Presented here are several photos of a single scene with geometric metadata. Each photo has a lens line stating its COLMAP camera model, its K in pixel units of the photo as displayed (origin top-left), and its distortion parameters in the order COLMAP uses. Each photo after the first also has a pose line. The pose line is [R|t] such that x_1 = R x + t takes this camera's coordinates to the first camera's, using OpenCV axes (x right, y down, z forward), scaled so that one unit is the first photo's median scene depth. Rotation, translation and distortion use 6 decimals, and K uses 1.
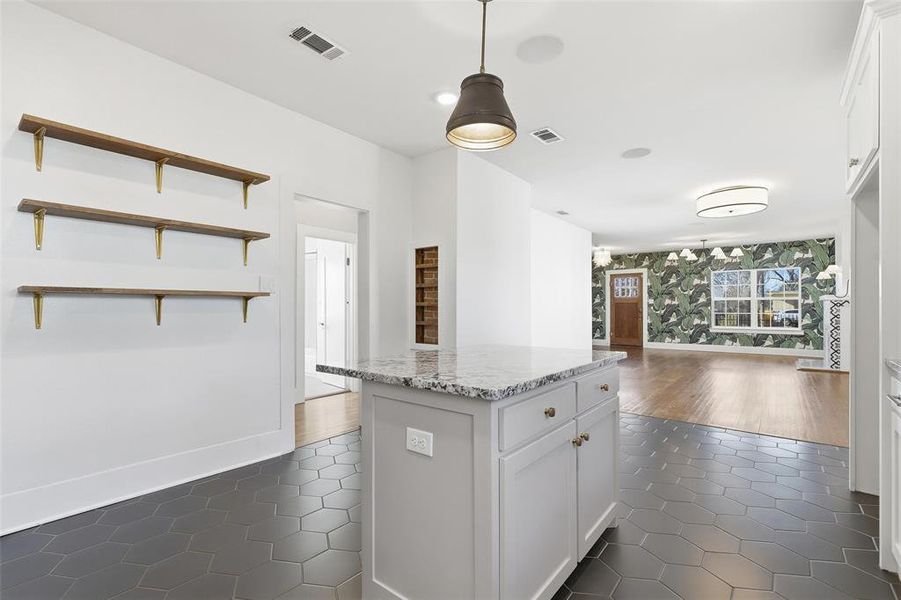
lens RADIAL K [[420.4, 0, 445.3], [0, 420.4, 307.2], [0, 0, 1]] dist [-0.001417, -0.000268]
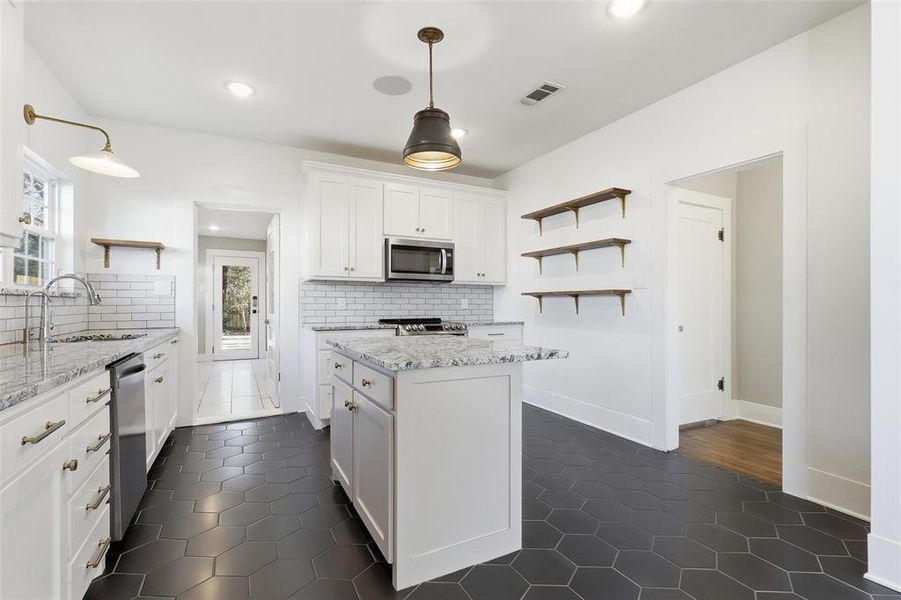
lens RADIAL K [[420.4, 0, 445.3], [0, 420.4, 307.2], [0, 0, 1]] dist [-0.001417, -0.000268]
pose [[-0.424798, 0.009063, -0.905243, 0.920493], [0.004308, 0.999959, 0.007989, 0.002111], [0.905278, -0.000506, -0.424819, 1.223939]]
